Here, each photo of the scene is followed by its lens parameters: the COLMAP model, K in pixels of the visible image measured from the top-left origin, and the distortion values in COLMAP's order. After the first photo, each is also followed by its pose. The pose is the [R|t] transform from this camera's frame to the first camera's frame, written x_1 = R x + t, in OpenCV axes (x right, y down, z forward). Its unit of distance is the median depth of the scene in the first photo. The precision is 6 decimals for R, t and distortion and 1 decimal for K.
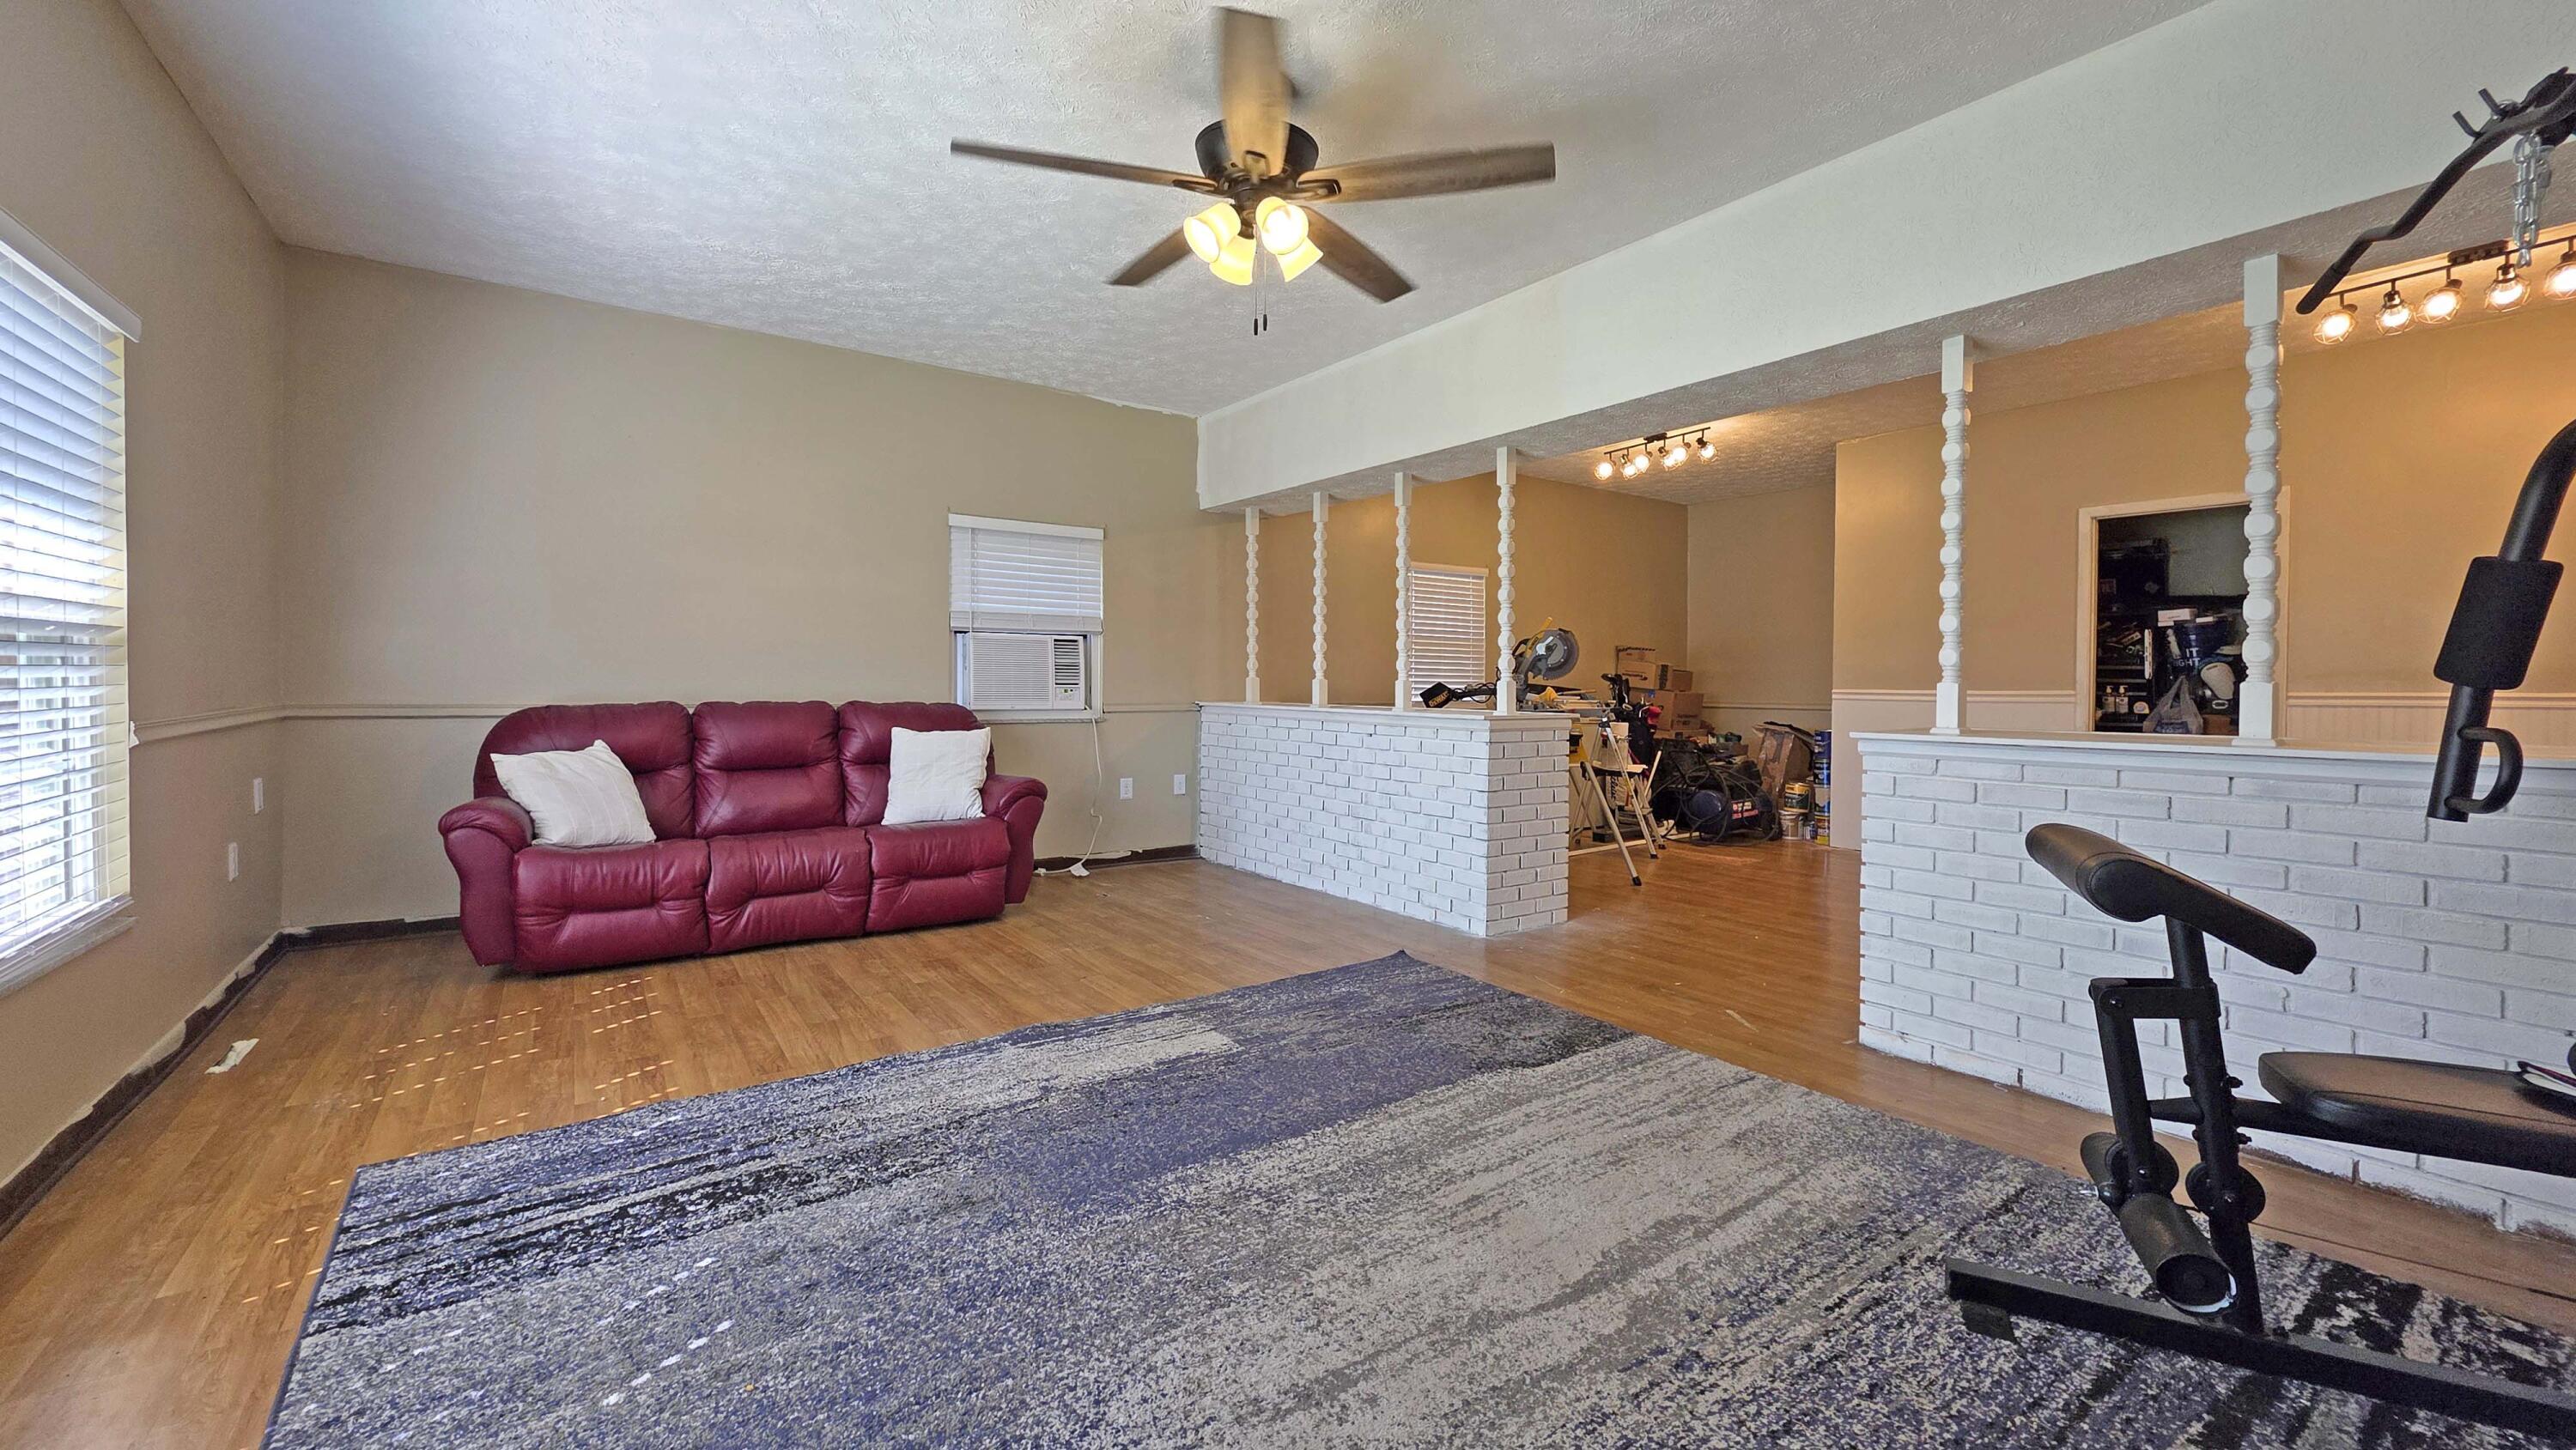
lens RADIAL K [[1028.8, 0, 1300.8], [0, 1028.8, 693.4], [0, 0, 1]] dist [0.004100, -0.000932]
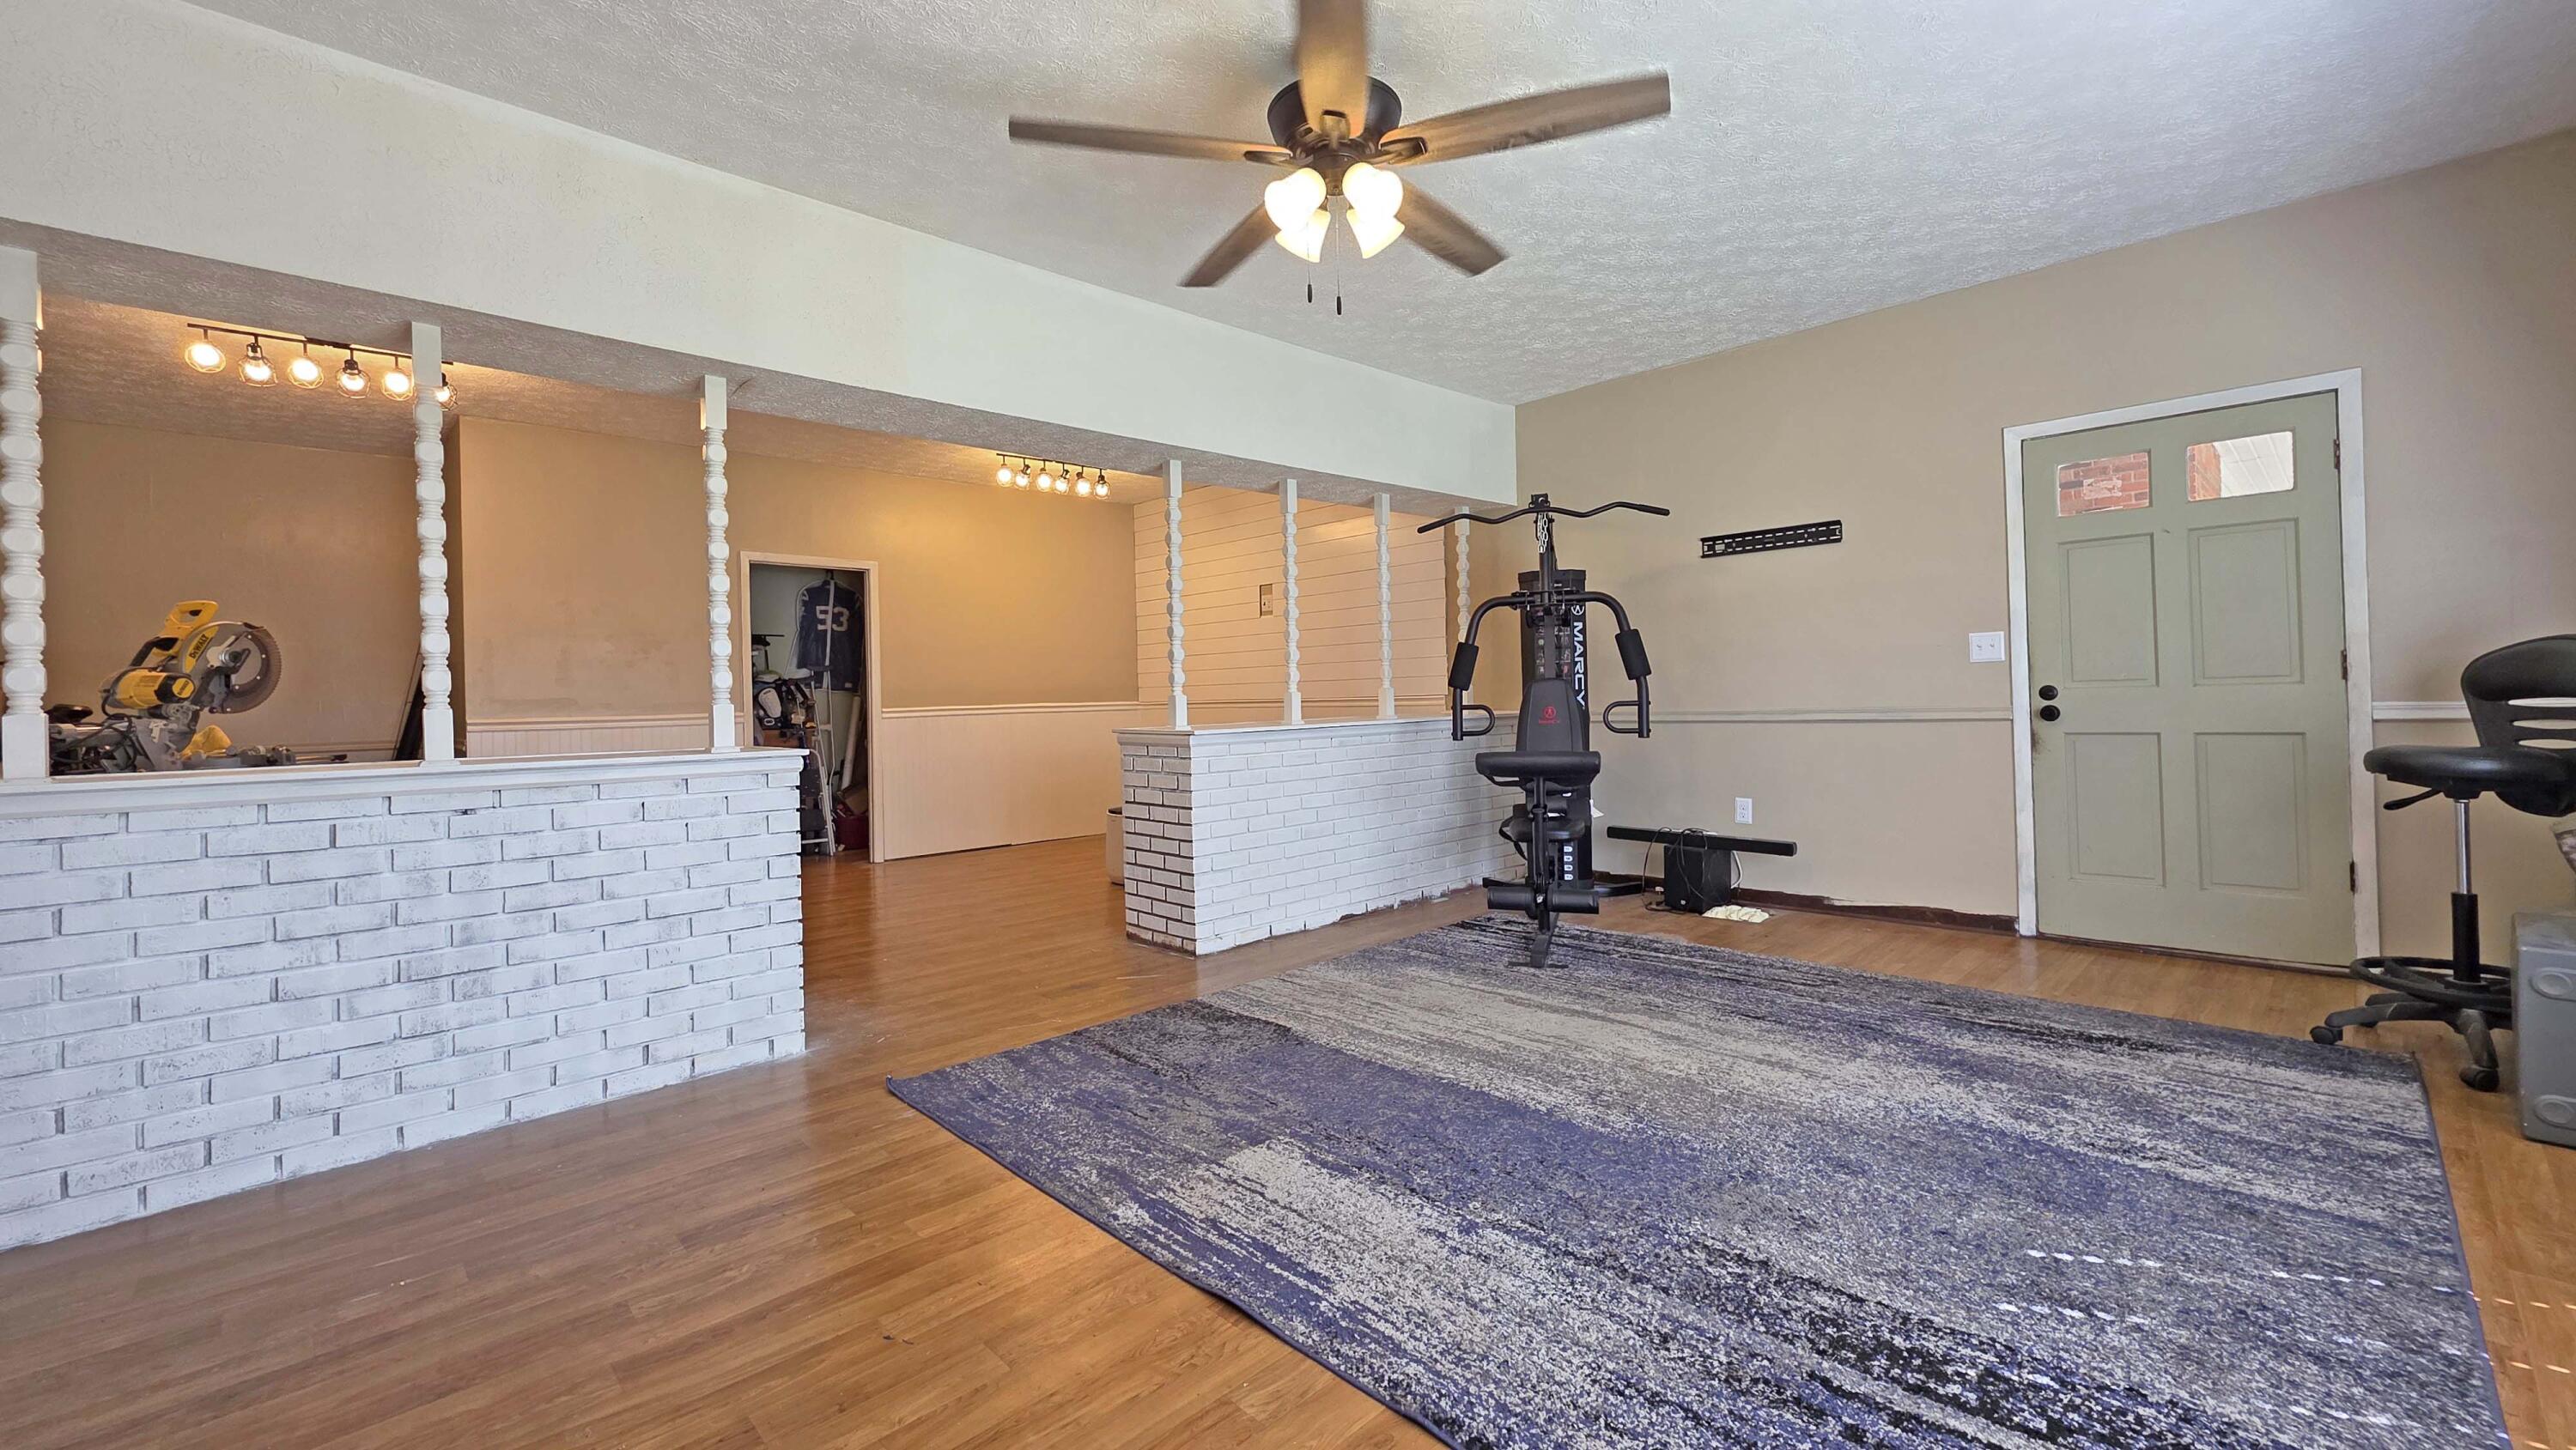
lens RADIAL K [[1028.8, 0, 1300.8], [0, 1028.8, 693.4], [0, 0, 1]] dist [0.004100, -0.000932]
pose [[-0.152775, 0.001341, 0.988260, -0.973366], [0.033112, 0.999445, 0.003762, -0.014832], [-0.987706, 0.033298, -0.152734, 1.220079]]
